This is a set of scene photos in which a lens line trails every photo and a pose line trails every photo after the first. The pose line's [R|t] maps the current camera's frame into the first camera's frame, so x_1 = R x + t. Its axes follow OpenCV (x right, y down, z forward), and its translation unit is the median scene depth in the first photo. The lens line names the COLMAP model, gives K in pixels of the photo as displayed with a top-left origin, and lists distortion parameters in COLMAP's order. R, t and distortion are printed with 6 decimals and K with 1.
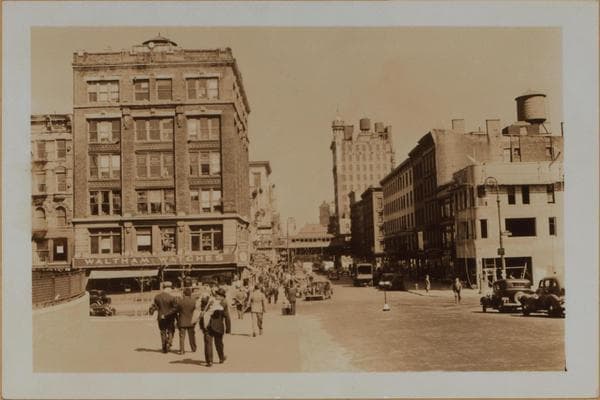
lens RADIAL K [[662.0, 0, 300.0], [0, 662.0, 200.0], [0, 0, 1]] dist [0.018520, 0.008940]
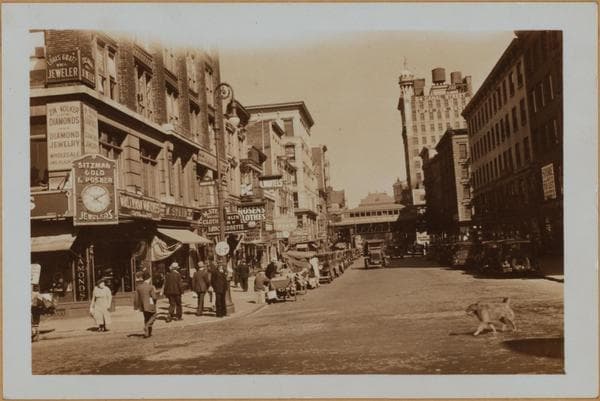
lens RADIAL K [[662.0, 0, 300.0], [0, 662.0, 200.5], [0, 0, 1]] dist [0.018520, 0.008940]
pose [[0.992180, -0.045565, -0.116203, 0.018523], [0.047862, 0.998708, 0.017052, 0.024111], [0.115276, -0.022481, 0.993079, 0.184265]]
